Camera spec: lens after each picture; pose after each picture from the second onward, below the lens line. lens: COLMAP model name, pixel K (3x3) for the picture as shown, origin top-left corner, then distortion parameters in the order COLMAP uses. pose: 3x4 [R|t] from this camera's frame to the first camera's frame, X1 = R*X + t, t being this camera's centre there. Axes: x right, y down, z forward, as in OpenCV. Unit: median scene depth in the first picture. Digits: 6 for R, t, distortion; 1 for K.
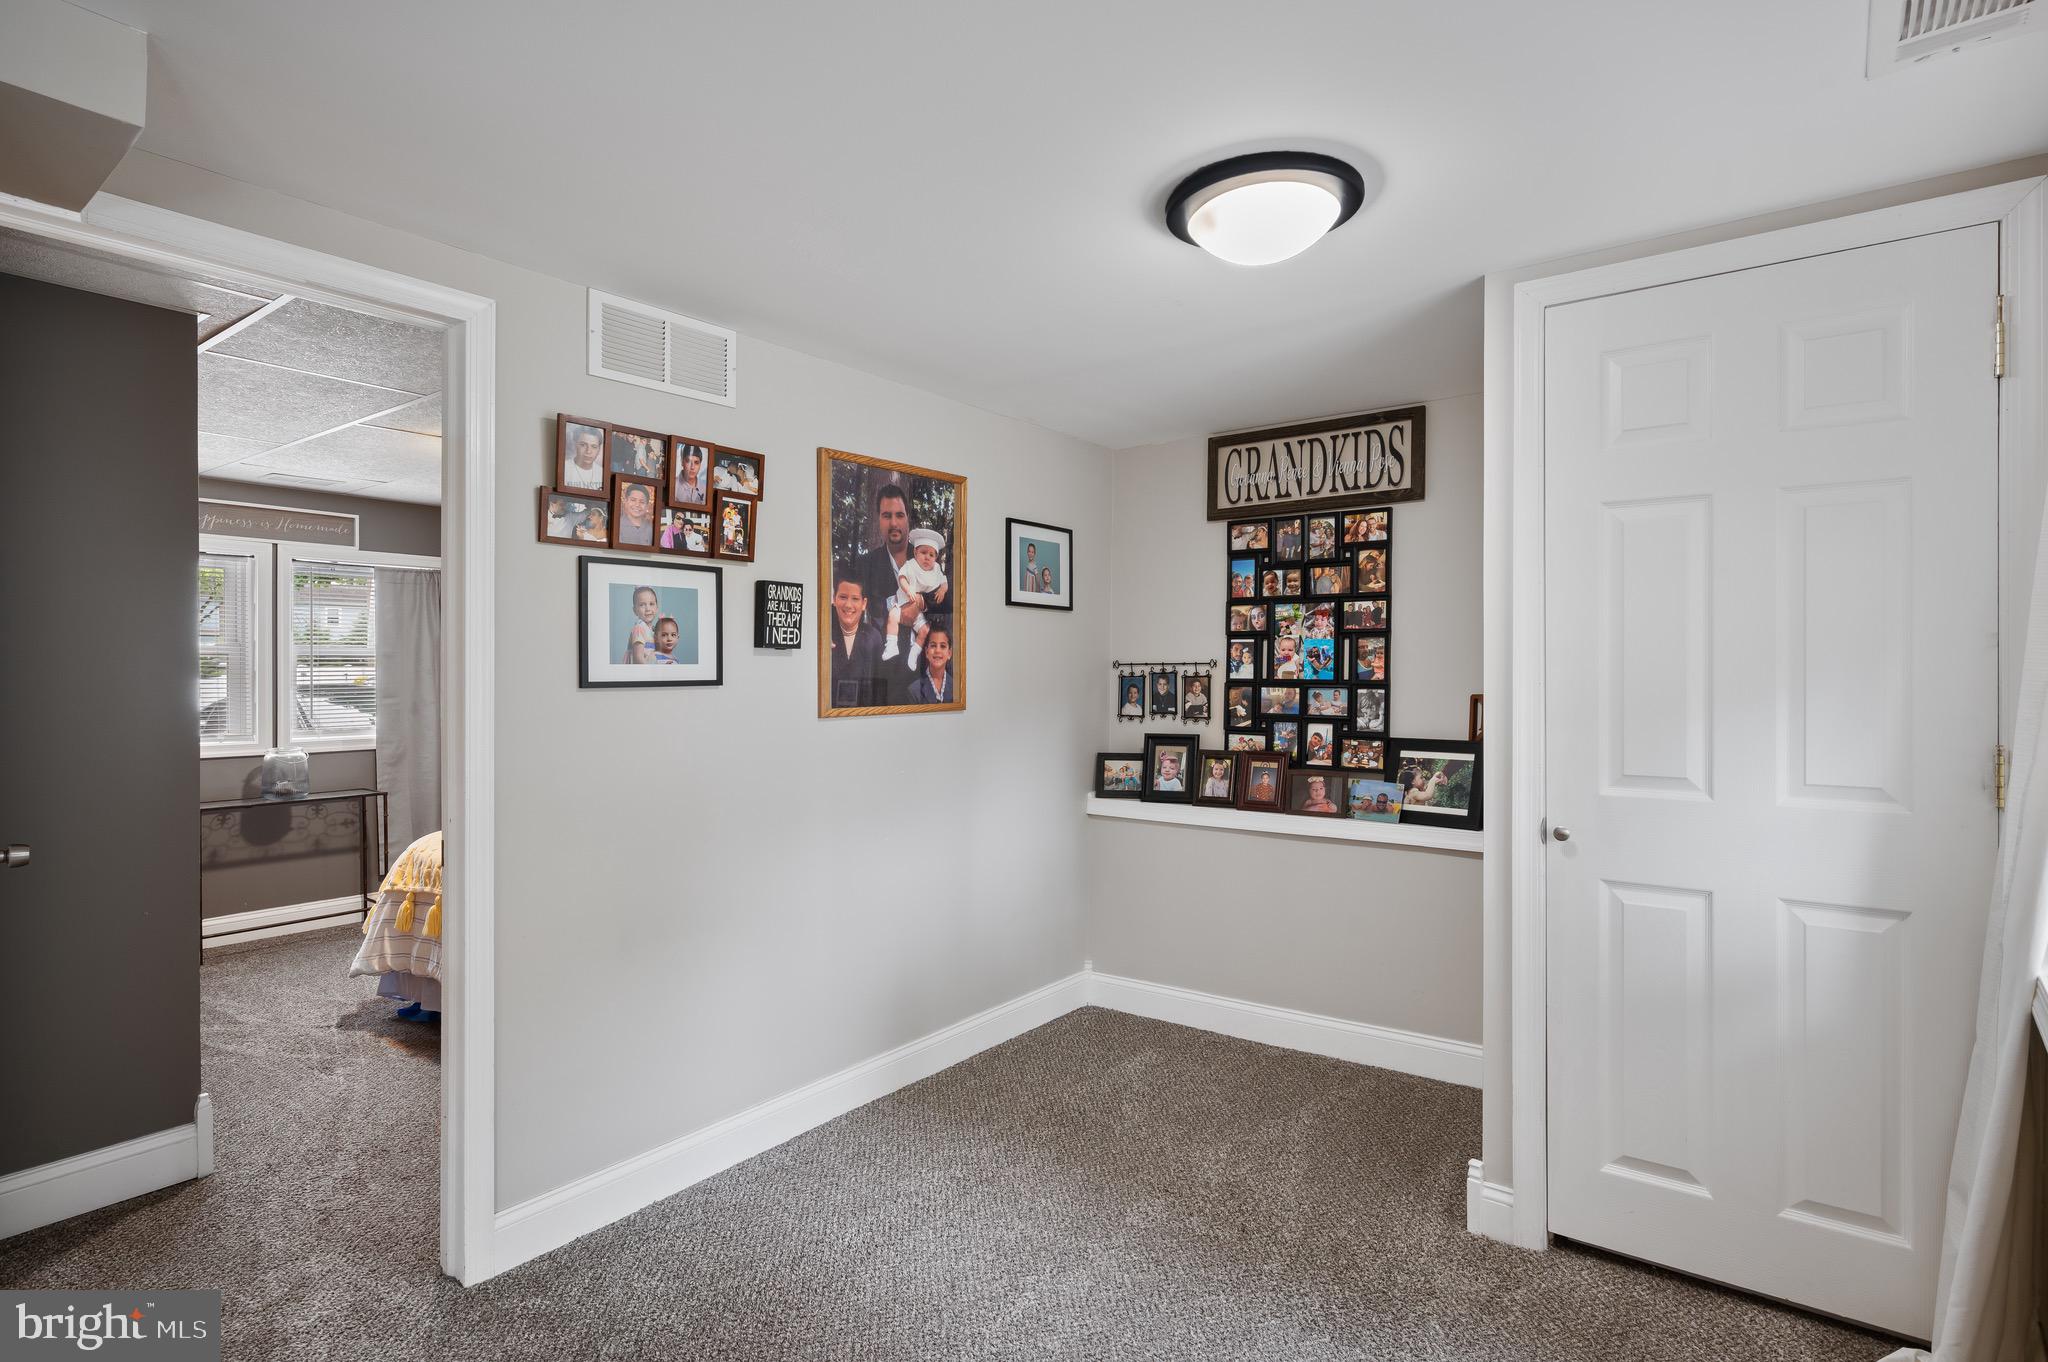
lens RADIAL K [[1042.6, 0, 1024.0], [0, 1042.6, 681.0], [0, 0, 1]] dist [0.000485, -0.000224]
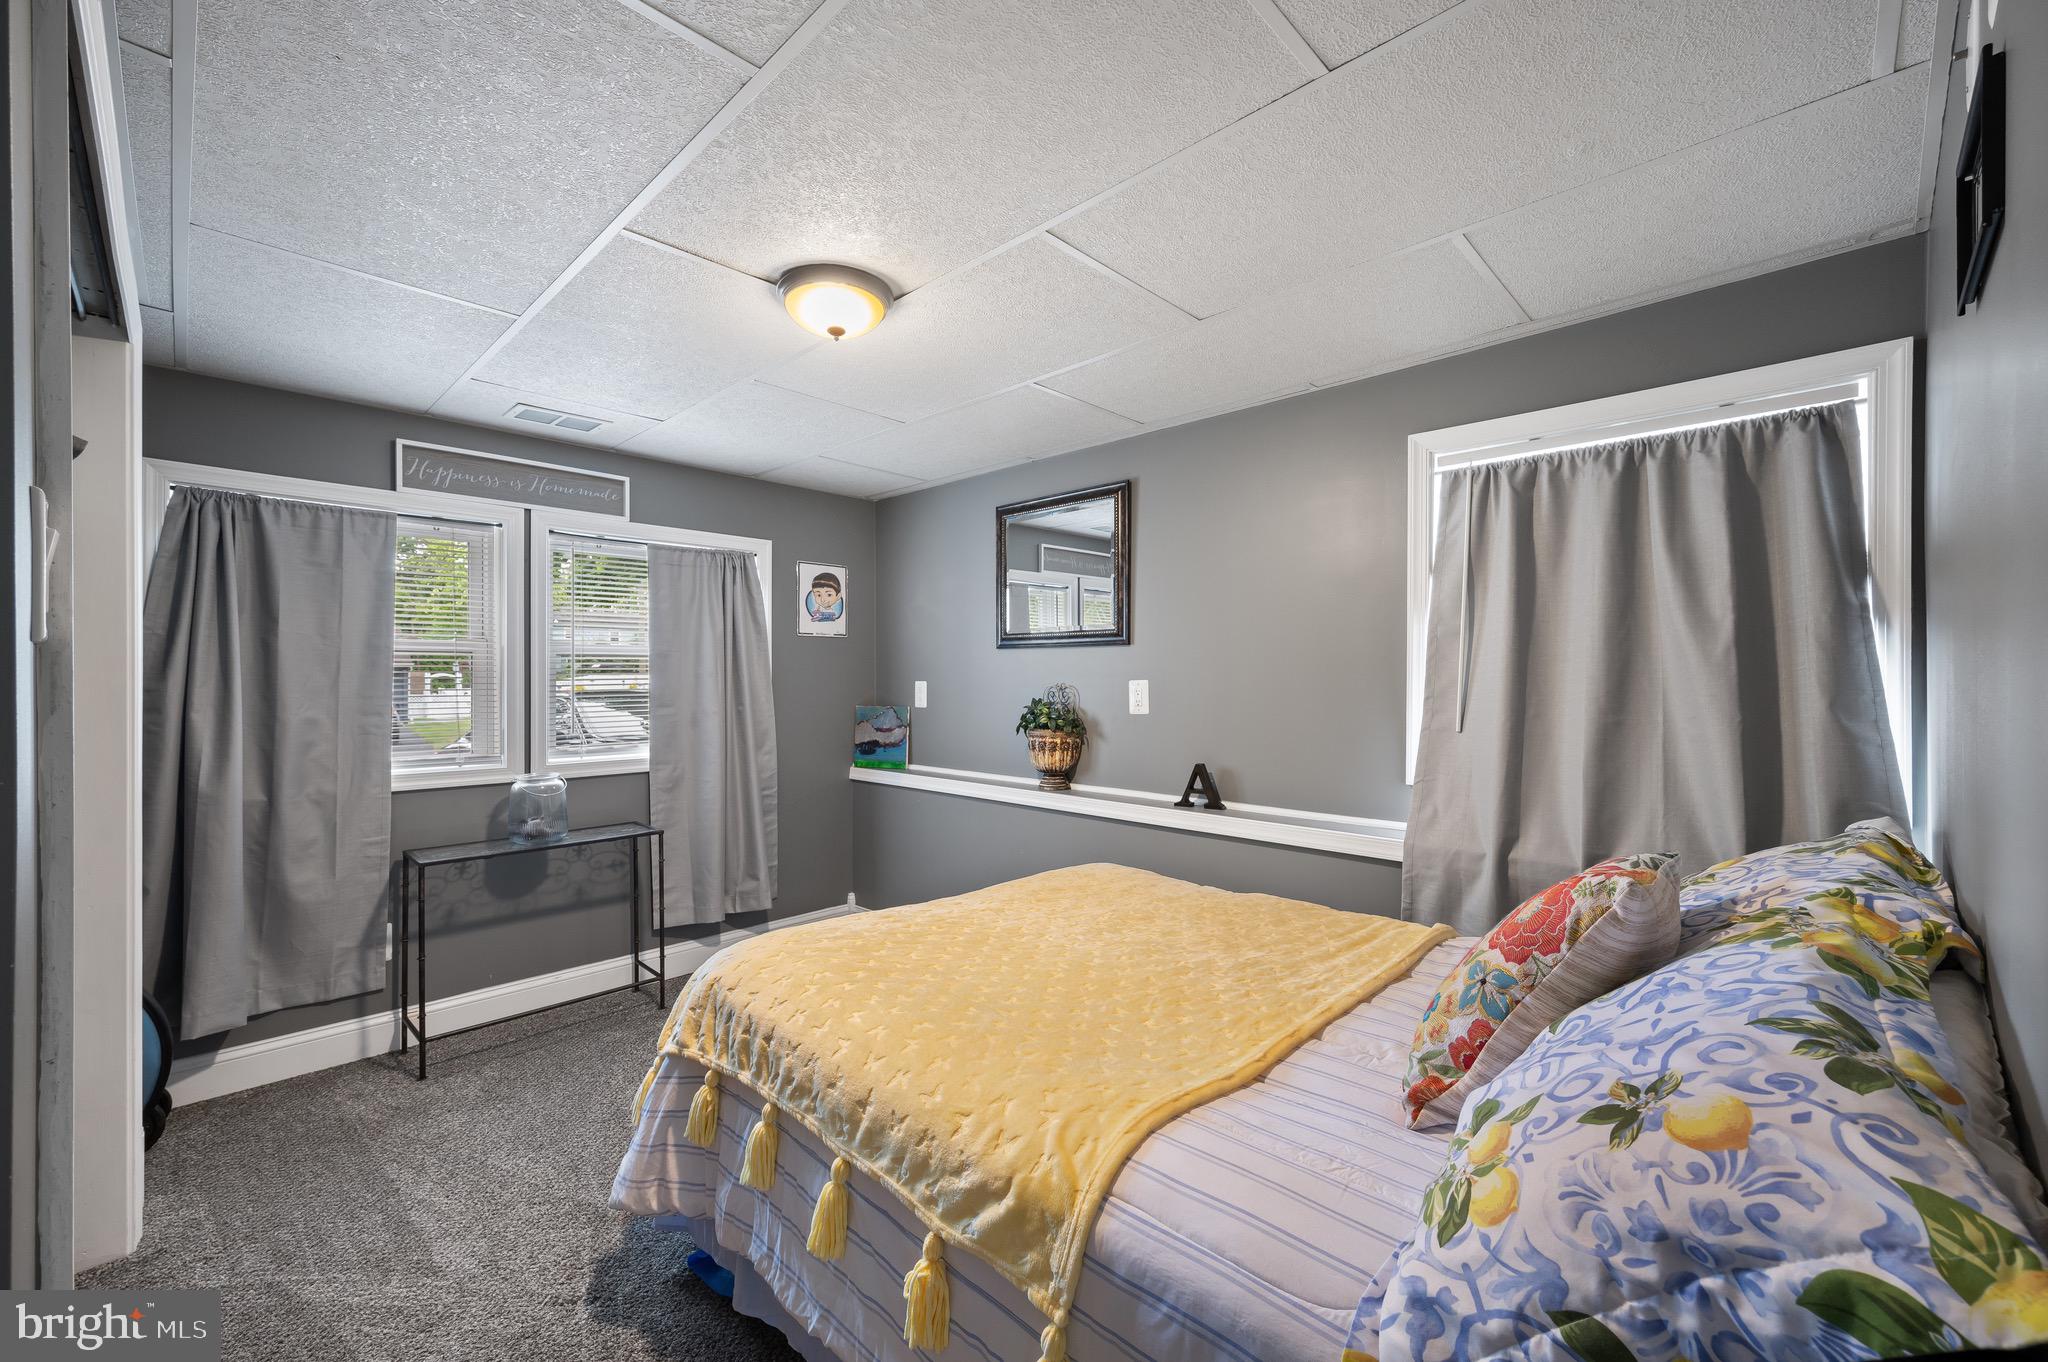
lens RADIAL K [[814.2, 0, 1024.0], [0, 814.2, 681.0], [0, 0, 1]] dist [0.001069, 0.000208]
pose [[0.992679, -0.003196, -0.120741, -0.283500], [0.002359, 0.999972, -0.007070, 0.001308], [0.120761, 0.006733, 0.992659, 0.450542]]
